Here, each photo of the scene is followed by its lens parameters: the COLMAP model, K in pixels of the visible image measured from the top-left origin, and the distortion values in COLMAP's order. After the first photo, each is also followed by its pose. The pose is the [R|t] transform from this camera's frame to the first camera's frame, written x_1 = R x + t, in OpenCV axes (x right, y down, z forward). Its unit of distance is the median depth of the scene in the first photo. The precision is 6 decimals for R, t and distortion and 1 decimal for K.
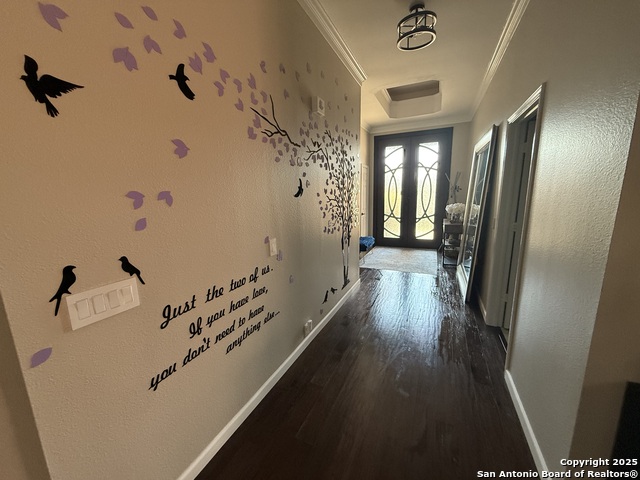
lens RADIAL K [[254.8, 0, 319.0], [0, 254.8, 238.8], [0, 0, 1]] dist [-0.000182, -0.000022]
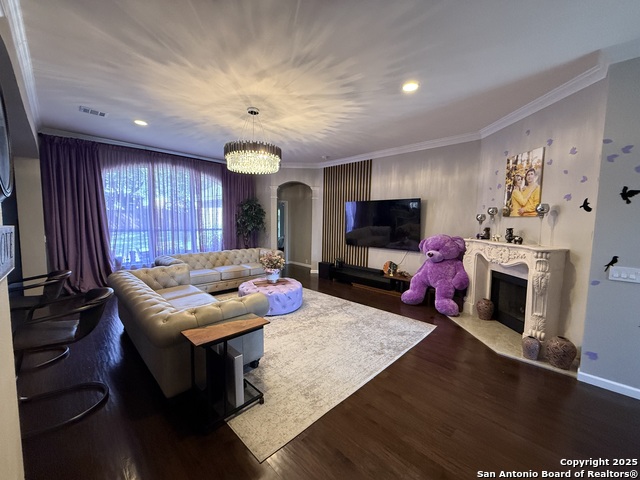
lens RADIAL K [[254.8, 0, 319.1], [0, 254.8, 240.5], [0, 0, 1]] dist [-0.000182, -0.000022]
pose [[-0.336425, 0.090970, -0.937306, 1.024906], [-0.181321, 0.970441, 0.159268, 0.032930], [0.924089, 0.223535, -0.309986, -0.442251]]
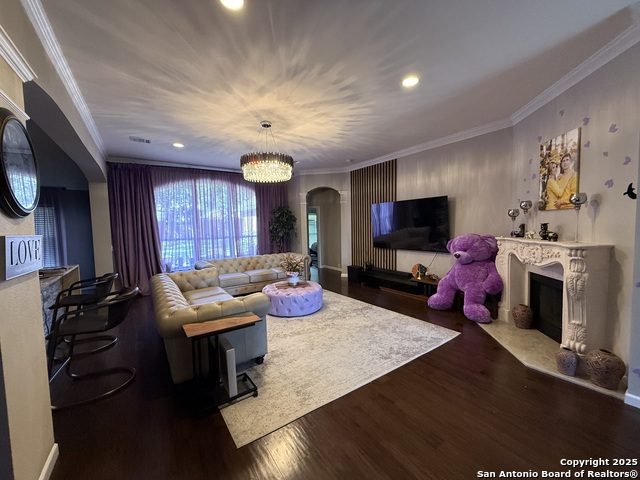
lens RADIAL K [[254.8, 0, 318.9], [0, 254.8, 240.4], [0, 0, 1]] dist [-0.000182, -0.000022]
pose [[-0.504589, 0.084225, -0.859242, 0.950339], [-0.124053, 0.977830, 0.168699, 0.004925], [0.854401, 0.191715, -0.482954, -0.209928]]
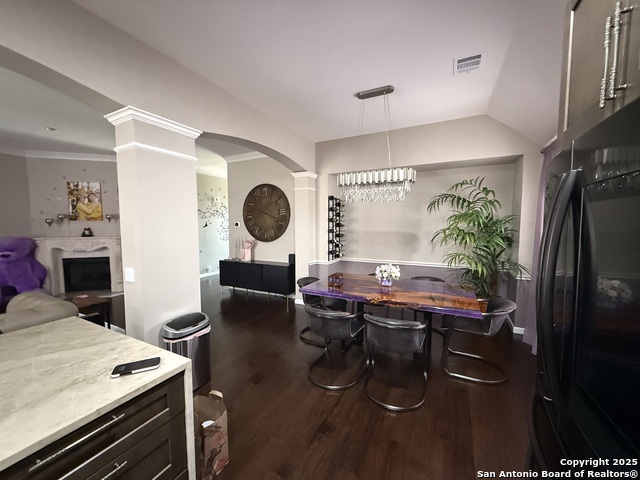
lens RADIAL K [[254.8, 0, 320.9], [0, 254.8, 239.6], [0, 0, 1]] dist [-0.000182, -0.000022]
pose [[0.998054, 0.024791, -0.057211, 1.655442], [-0.030849, 0.993721, -0.107554, 0.320662], [0.054185, 0.109109, 0.992552, -2.276391]]
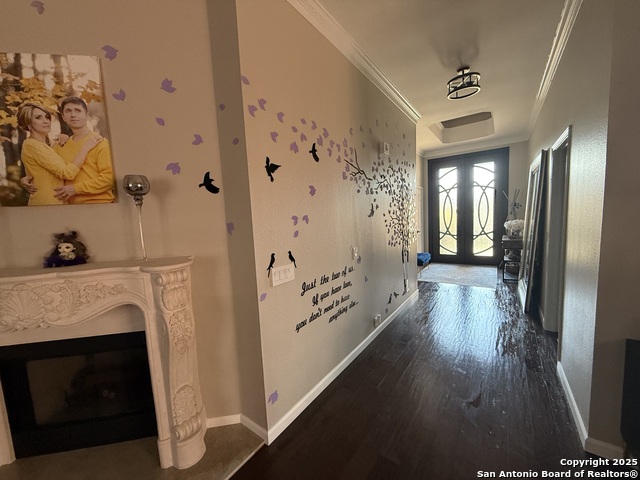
lens RADIAL K [[254.8, 0, 317.7], [0, 254.8, 239.1], [0, 0, 1]] dist [-0.000182, -0.000022]
pose [[0.980819, -0.006246, -0.194821, -0.095299], [-0.008989, 0.996974, -0.077217, 0.056445], [0.194713, 0.077487, 0.977795, -0.349931]]
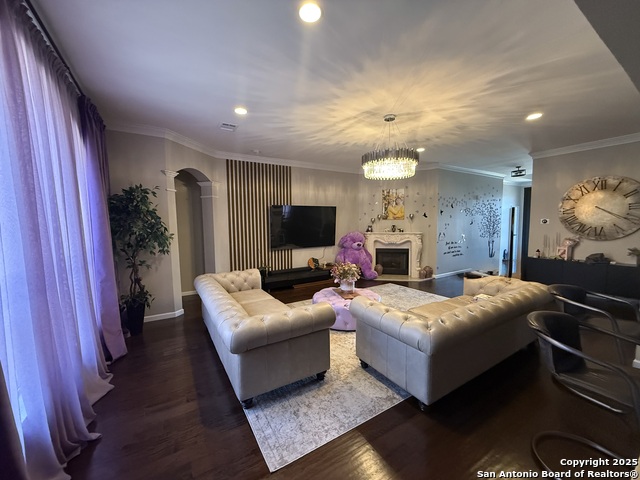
lens RADIAL K [[254.8, 0, 319.8], [0, 254.8, 242.5], [0, 0, 1]] dist [-0.000182, -0.000022]
pose [[0.834662, 0.054407, -0.548069, 0.116184], [-0.103844, 0.992807, -0.059589, 0.514612], [0.540884, 0.106650, 0.834308, -3.091142]]
